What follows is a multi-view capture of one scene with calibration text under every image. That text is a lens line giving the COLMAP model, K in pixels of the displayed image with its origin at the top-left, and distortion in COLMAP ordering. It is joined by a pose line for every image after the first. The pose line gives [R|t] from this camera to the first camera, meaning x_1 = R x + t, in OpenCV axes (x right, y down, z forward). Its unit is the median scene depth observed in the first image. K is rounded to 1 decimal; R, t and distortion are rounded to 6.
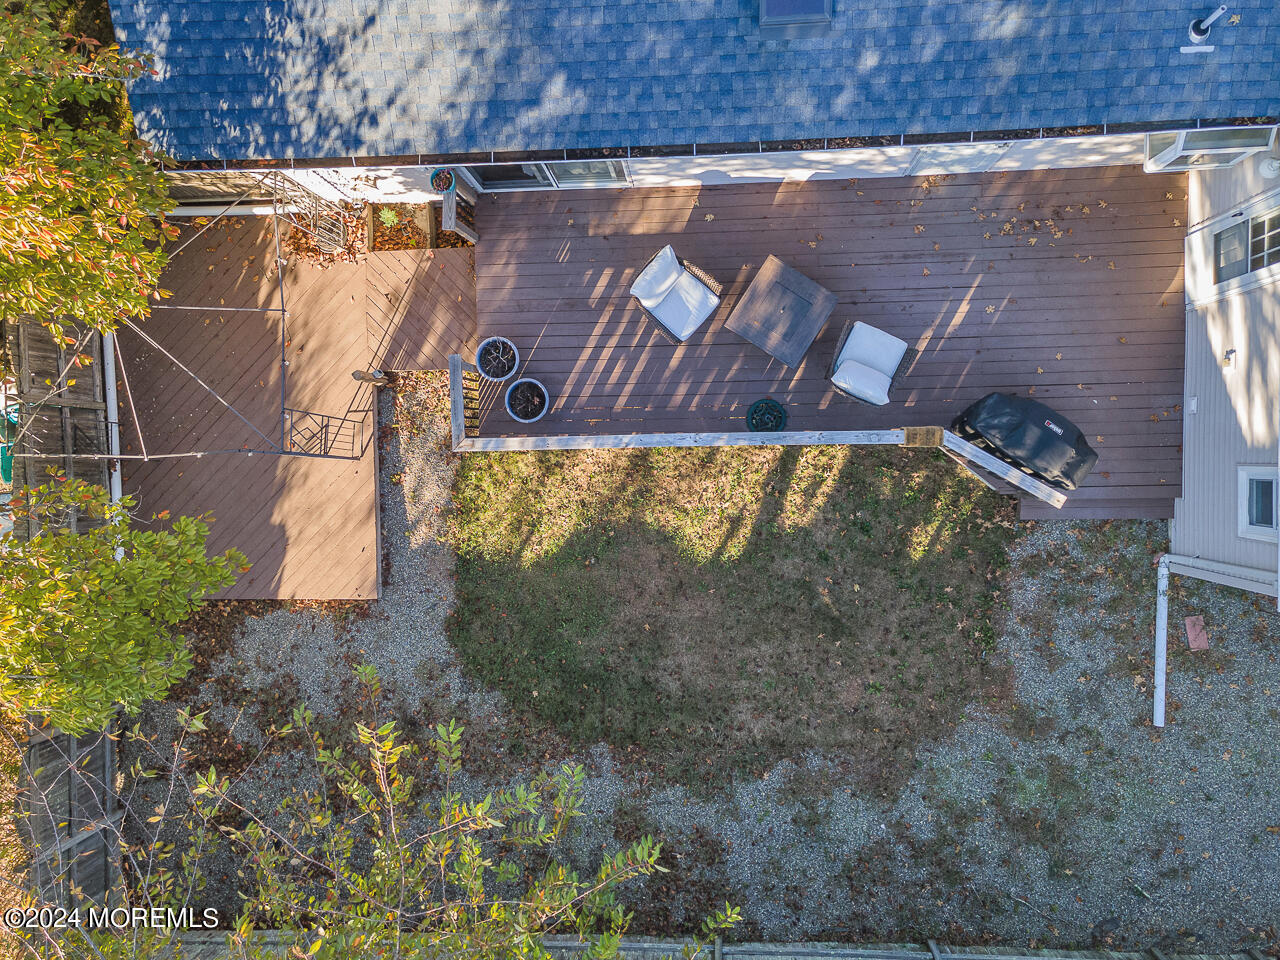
lens RADIAL K [[835.1, 0, 640.0], [0, 835.1, 480.0], [0, 0, 1]] dist [0.071582, 0.000507]
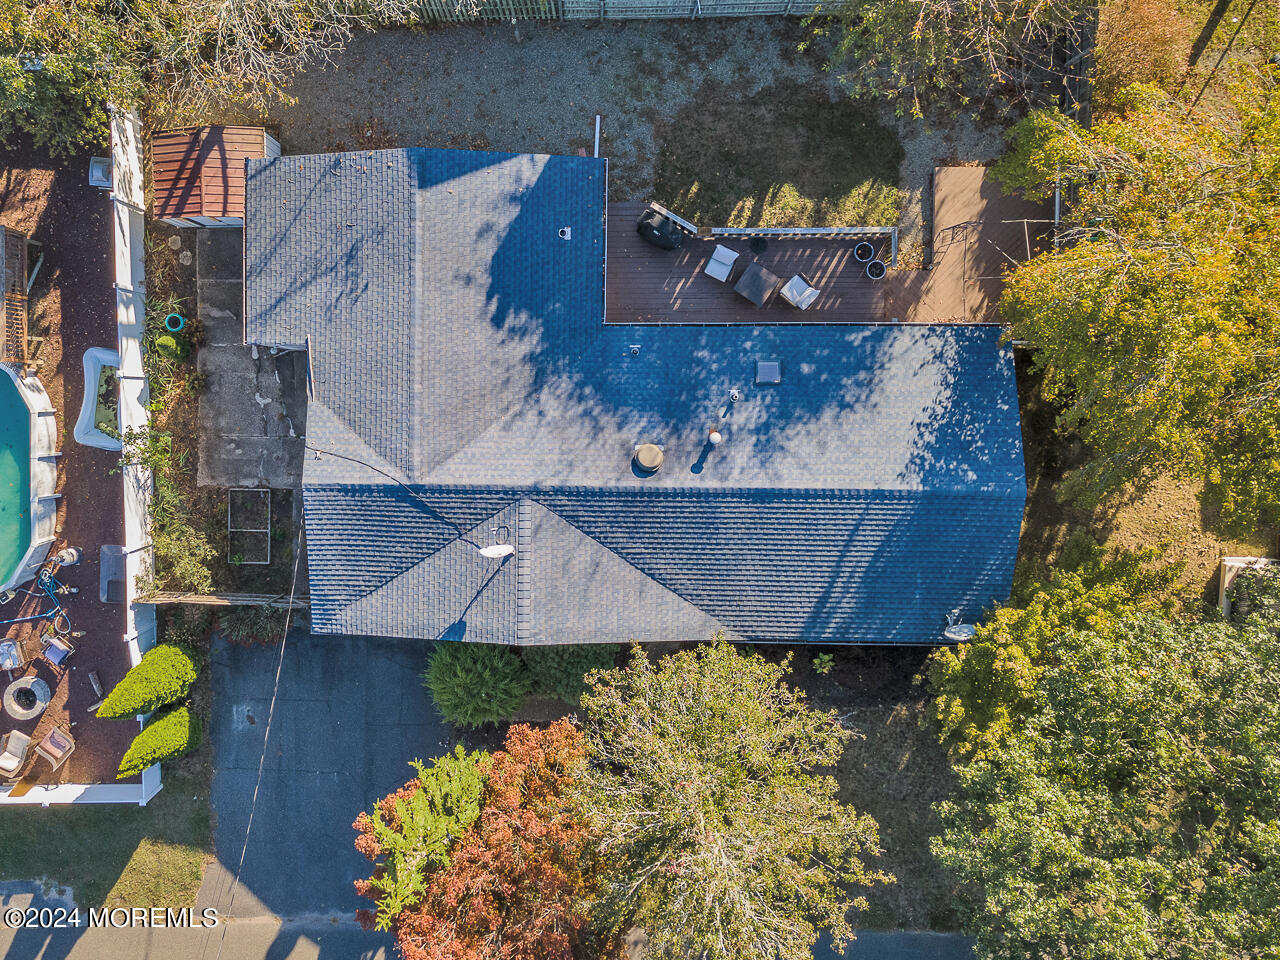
lens RADIAL K [[890.6, 0, 640.0], [0, 890.6, 480.0], [0, 0, 1]] dist [-0.001380, -0.000230]
pose [[-0.995444, -0.021152, 0.092971, 0.236939], [0.016790, -0.998732, -0.047458, -0.604836], [0.093857, -0.045681, 0.994537, -1.490402]]
